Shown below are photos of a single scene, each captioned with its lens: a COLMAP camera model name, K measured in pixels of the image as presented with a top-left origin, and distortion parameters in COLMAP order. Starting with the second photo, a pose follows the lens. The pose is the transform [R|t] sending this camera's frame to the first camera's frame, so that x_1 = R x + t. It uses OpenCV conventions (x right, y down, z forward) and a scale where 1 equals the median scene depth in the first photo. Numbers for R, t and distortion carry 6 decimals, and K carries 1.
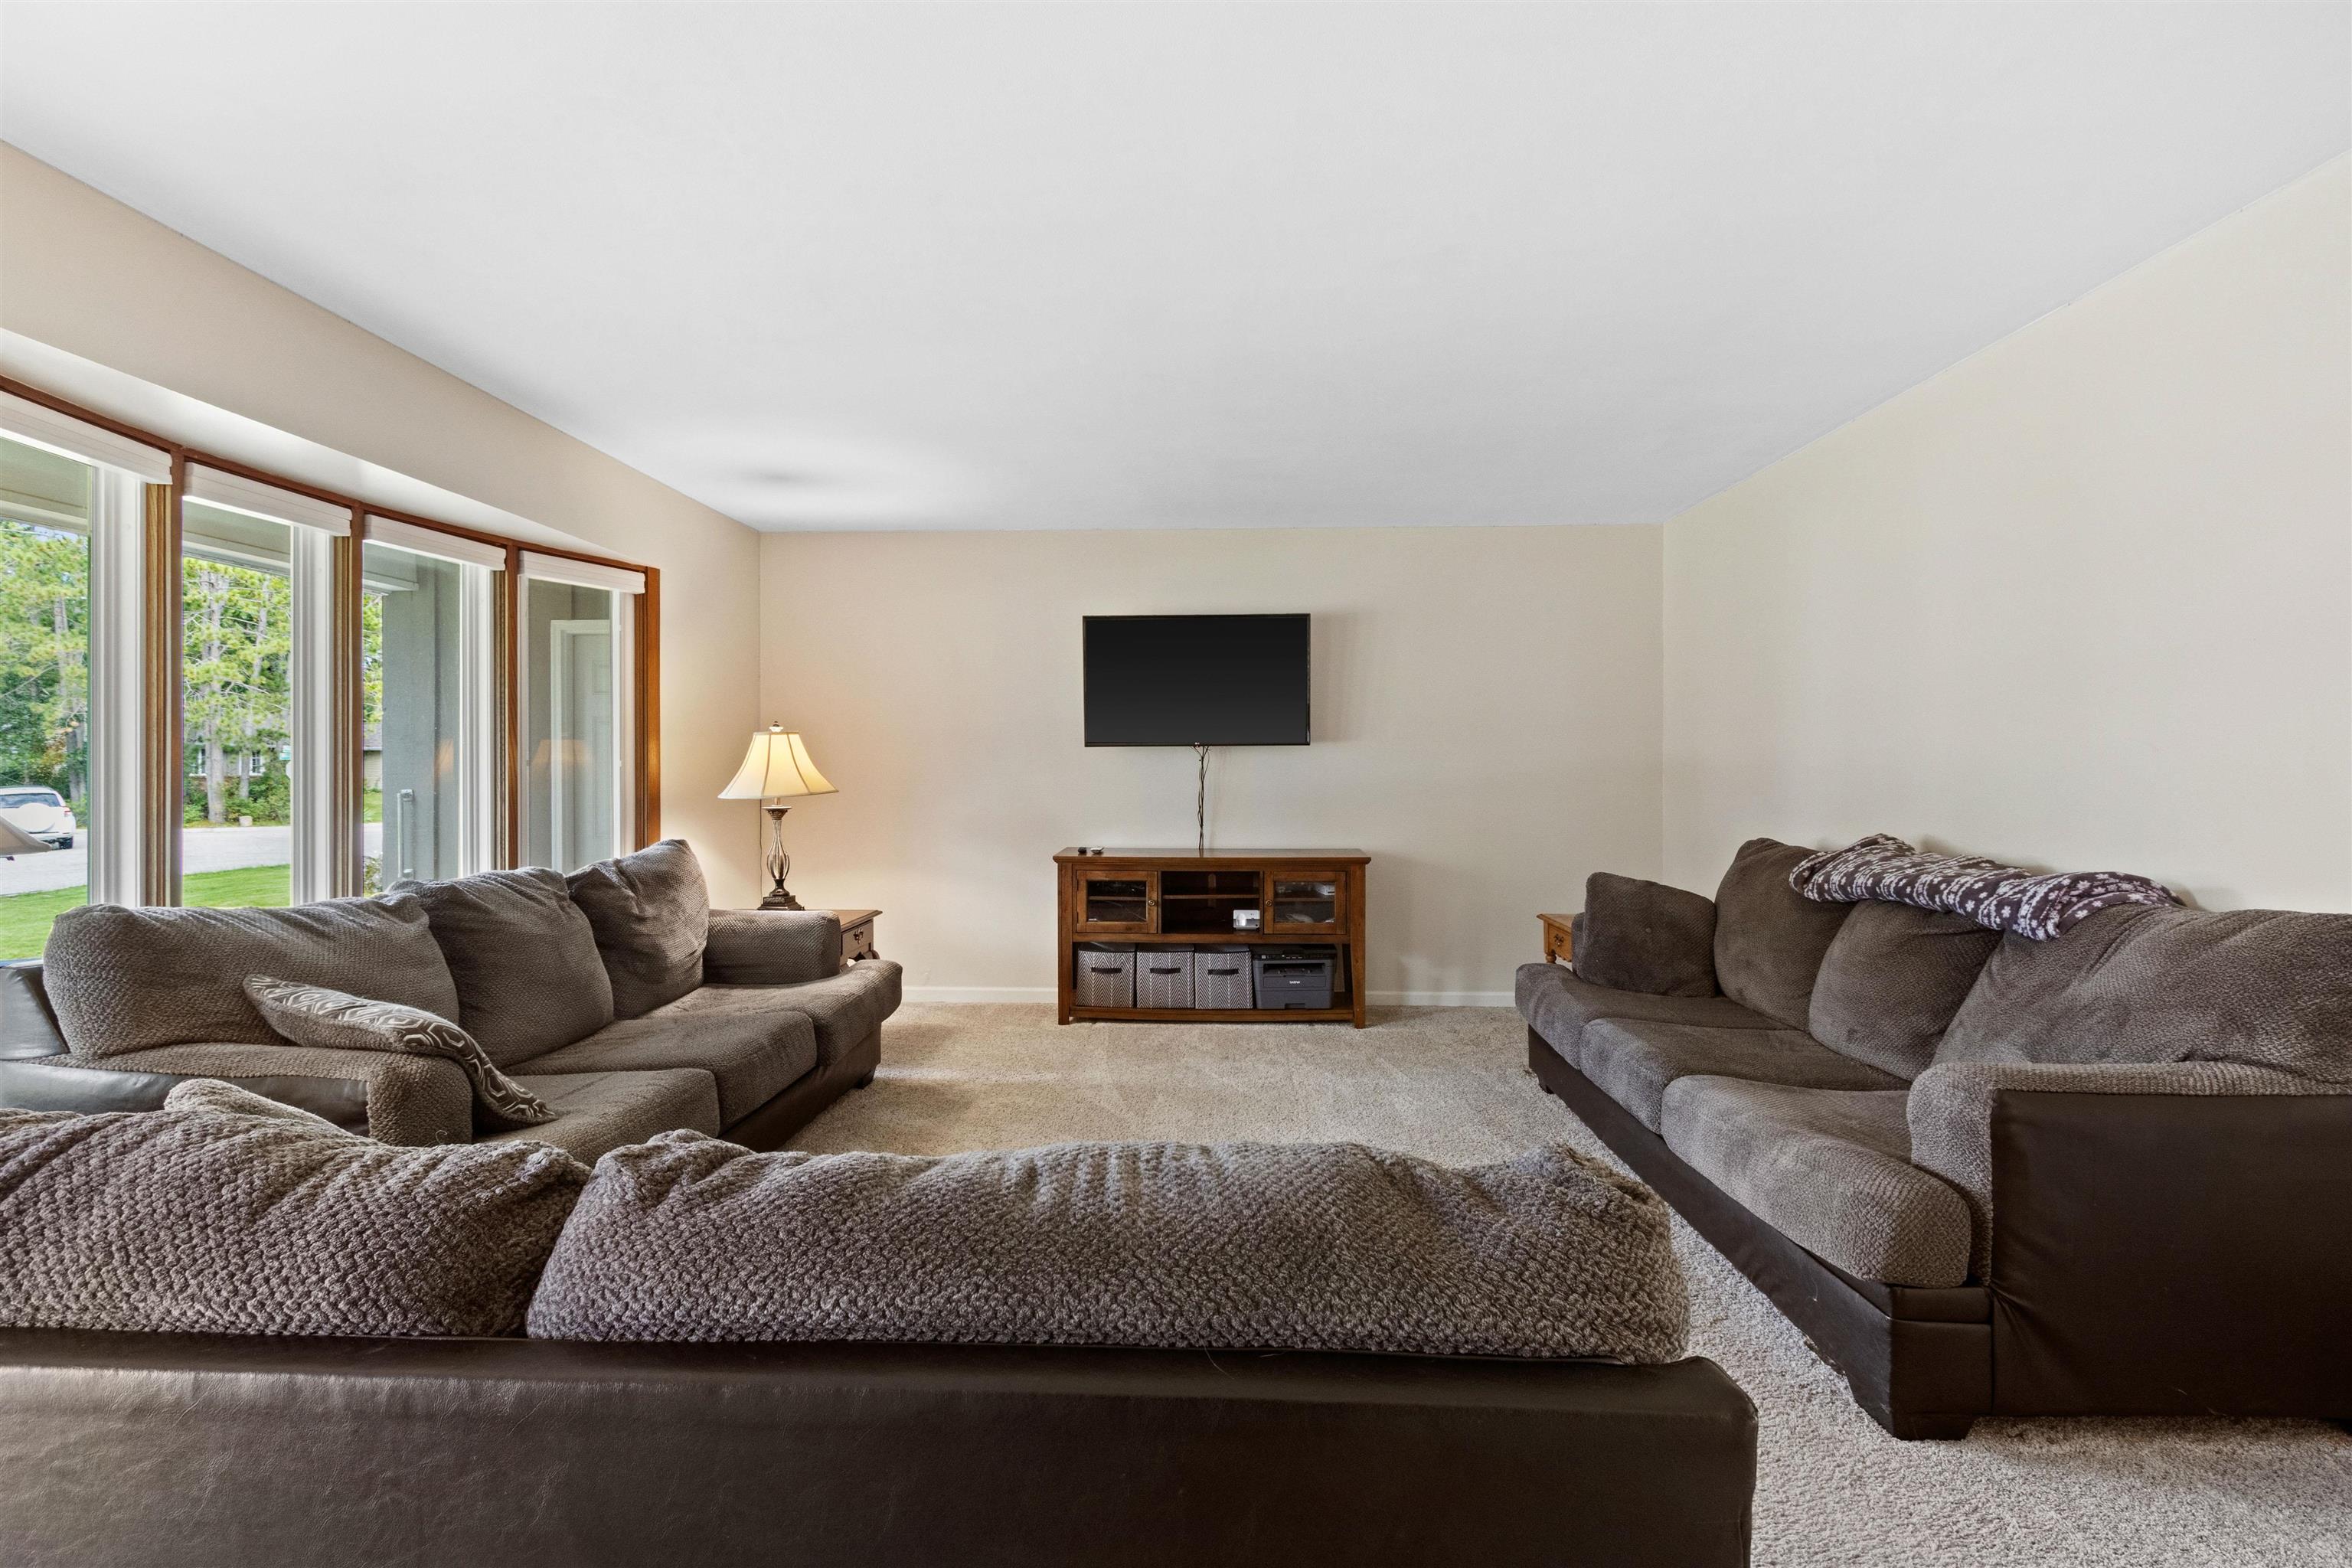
lens RADIAL K [[1124.3, 0, 1172.6], [0, 1124.3, 769.2], [0, 0, 1]] dist [0.003221, 0.000025]
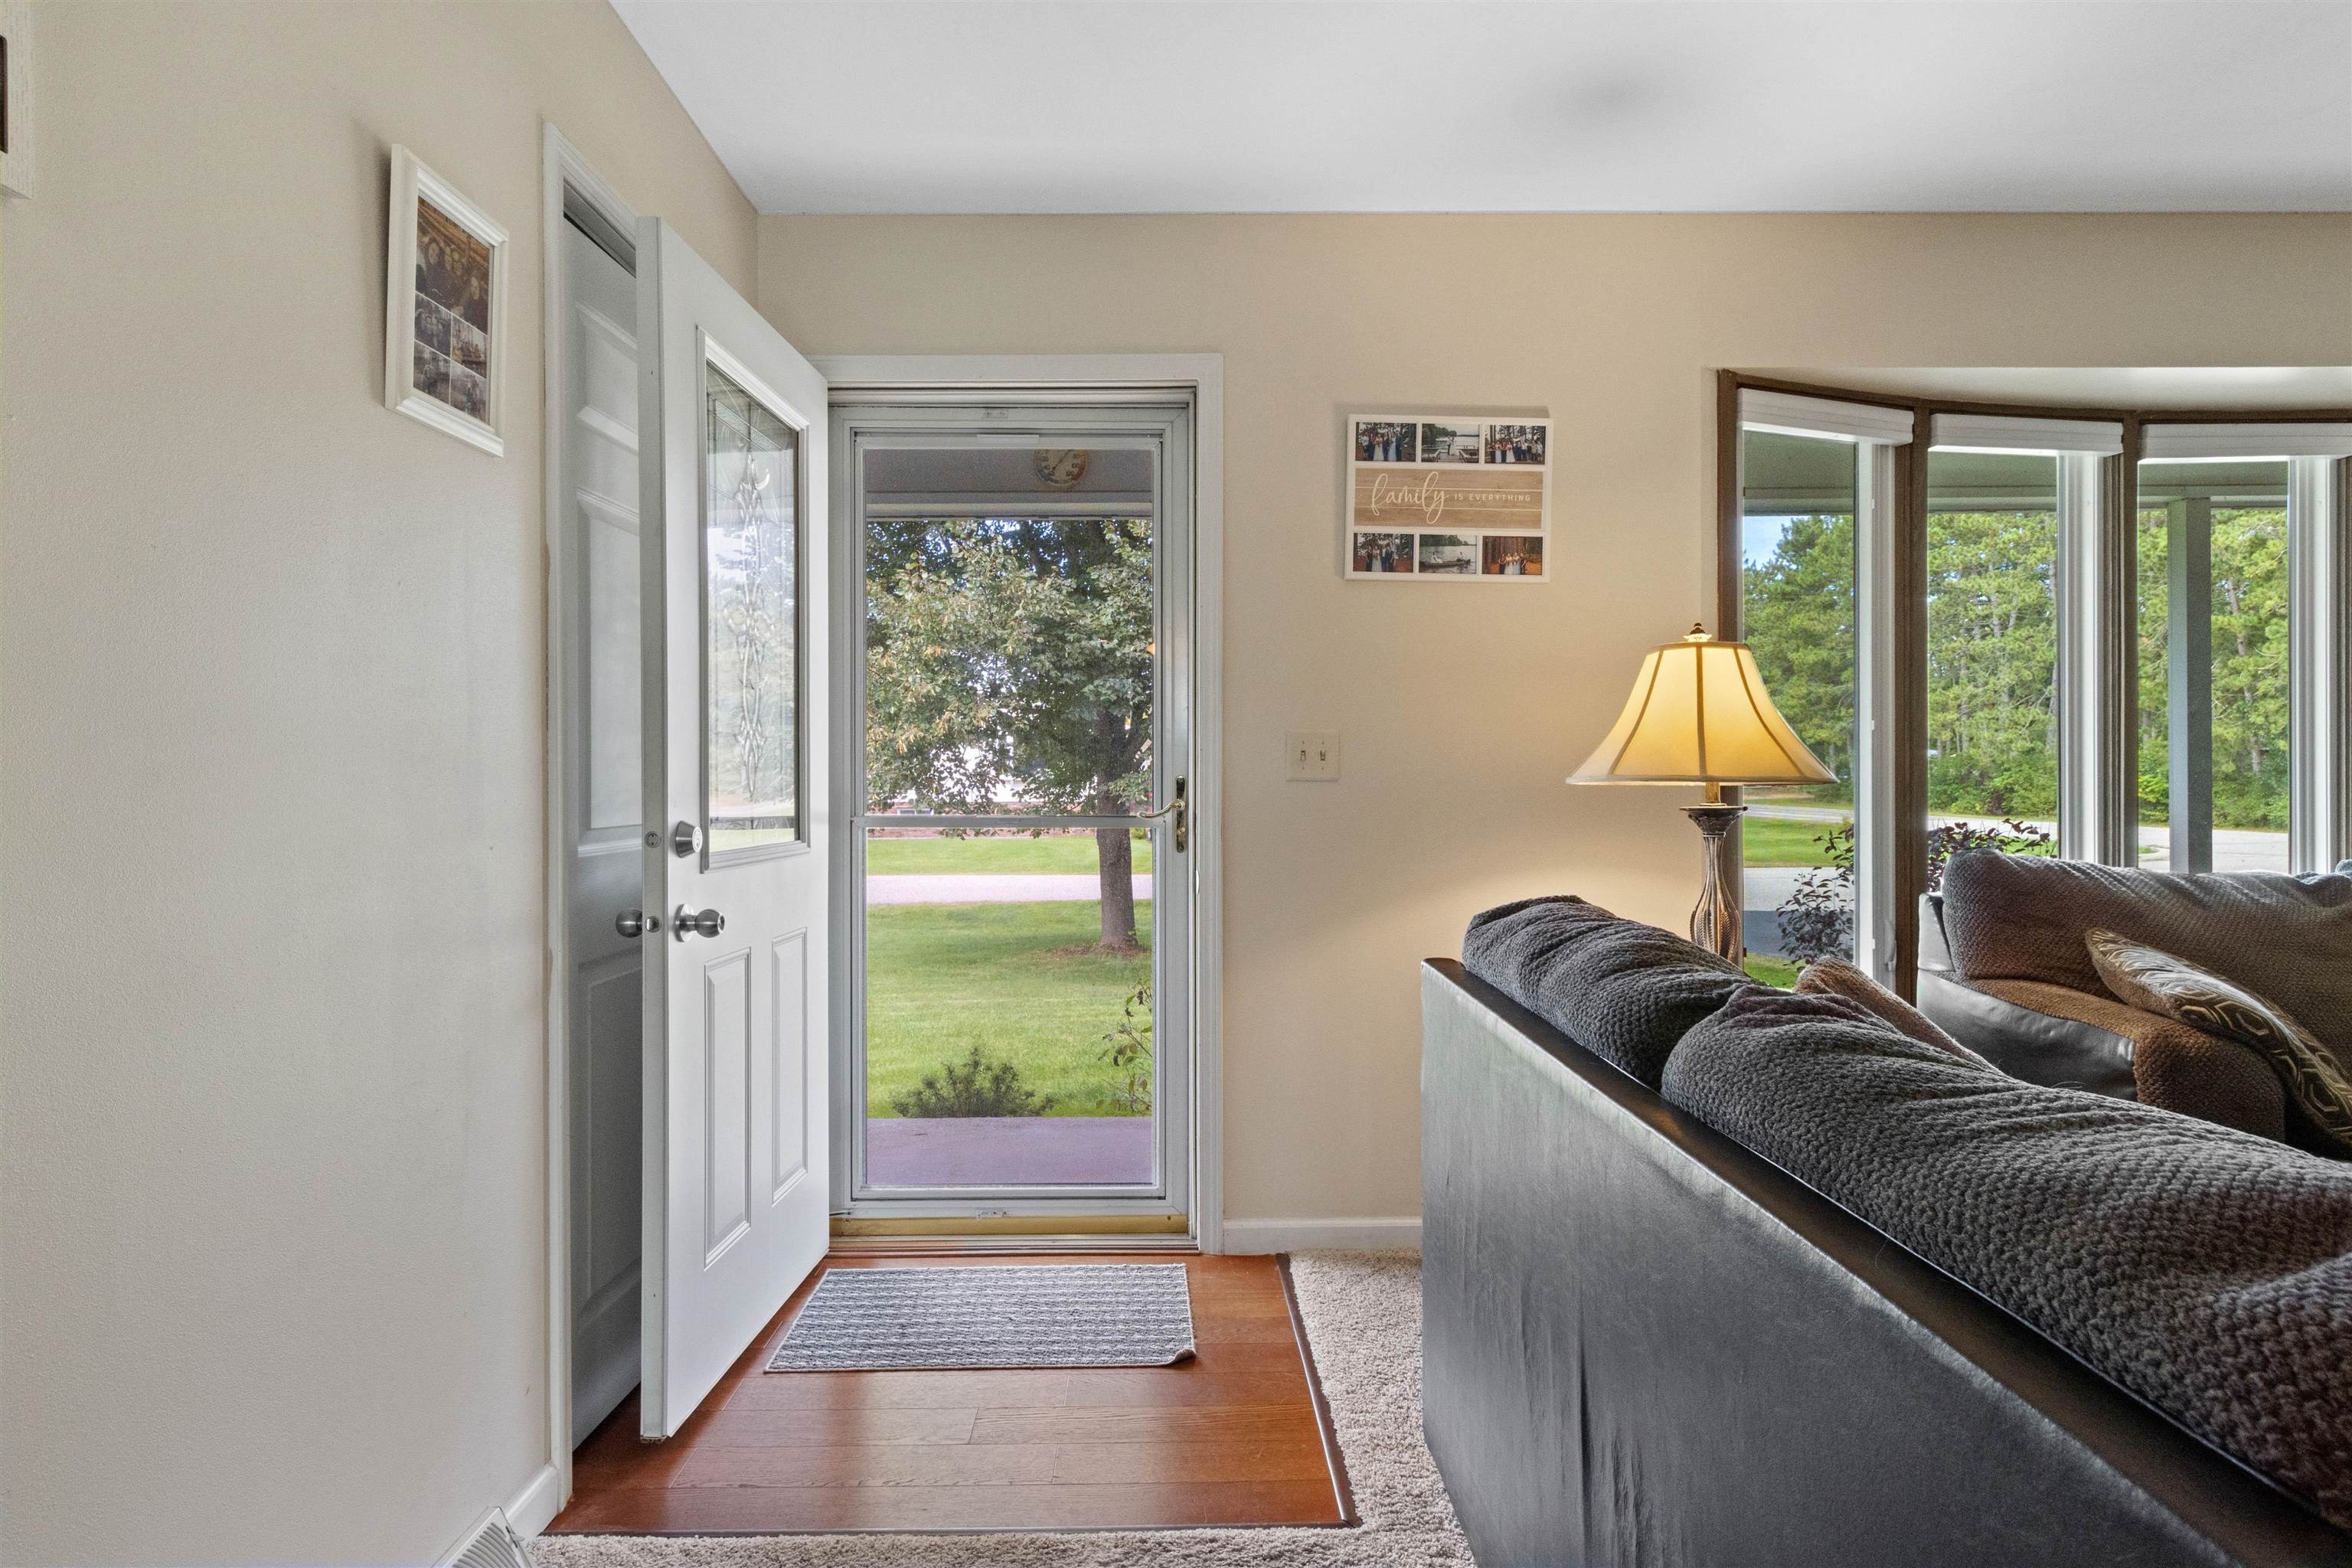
lens RADIAL K [[1335.0, 0, 1176.5], [0, 1335.0, 785.8], [0, 0, 1]] dist [0.002992, 0.000535]
pose [[0.051280, 0.007145, -0.998659, 0.162456], [0.007684, 0.999942, 0.007548, 0.018326], [0.998655, -0.008060, 0.051223, 0.052297]]
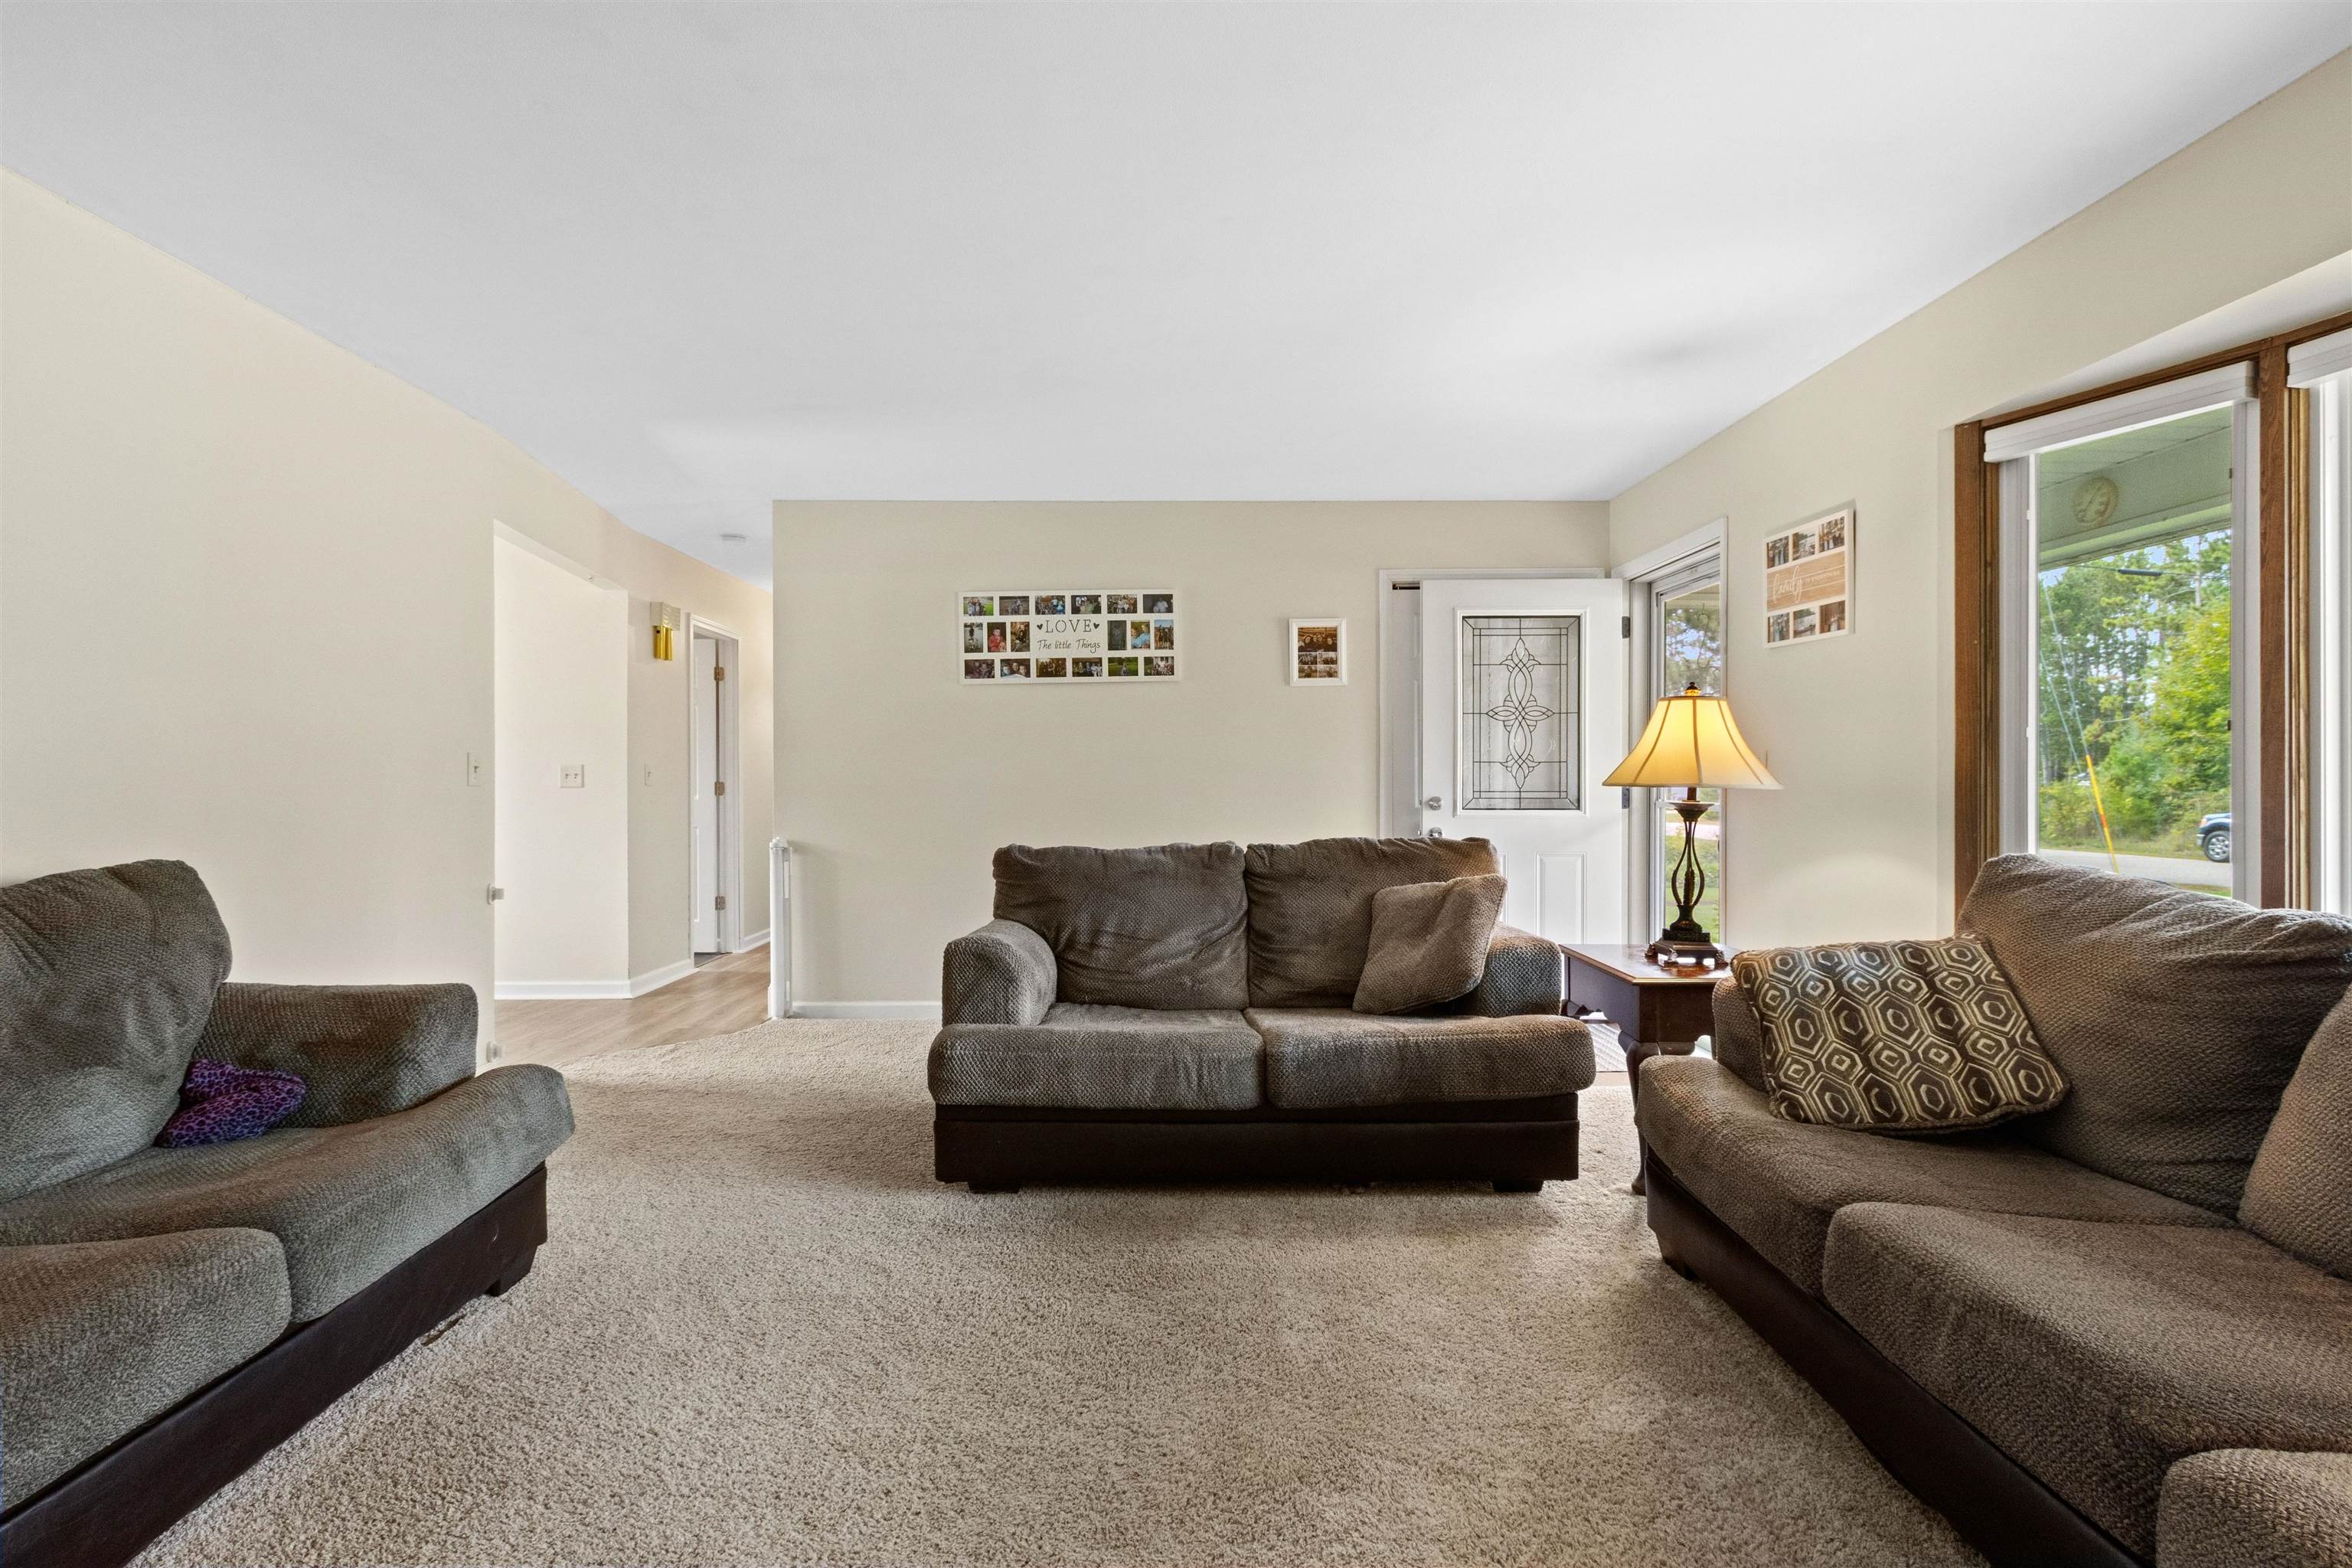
lens RADIAL K [[1073.3, 0, 1178.4], [0, 1073.3, 768.5], [0, 0, 1]] dist [0.000371, 0.000108]
pose [[-0.998798, 0.004935, -0.048773, -0.017193], [0.005283, 0.999961, -0.007012, 0.013810], [0.048736, -0.007261, -0.998785, 0.924043]]
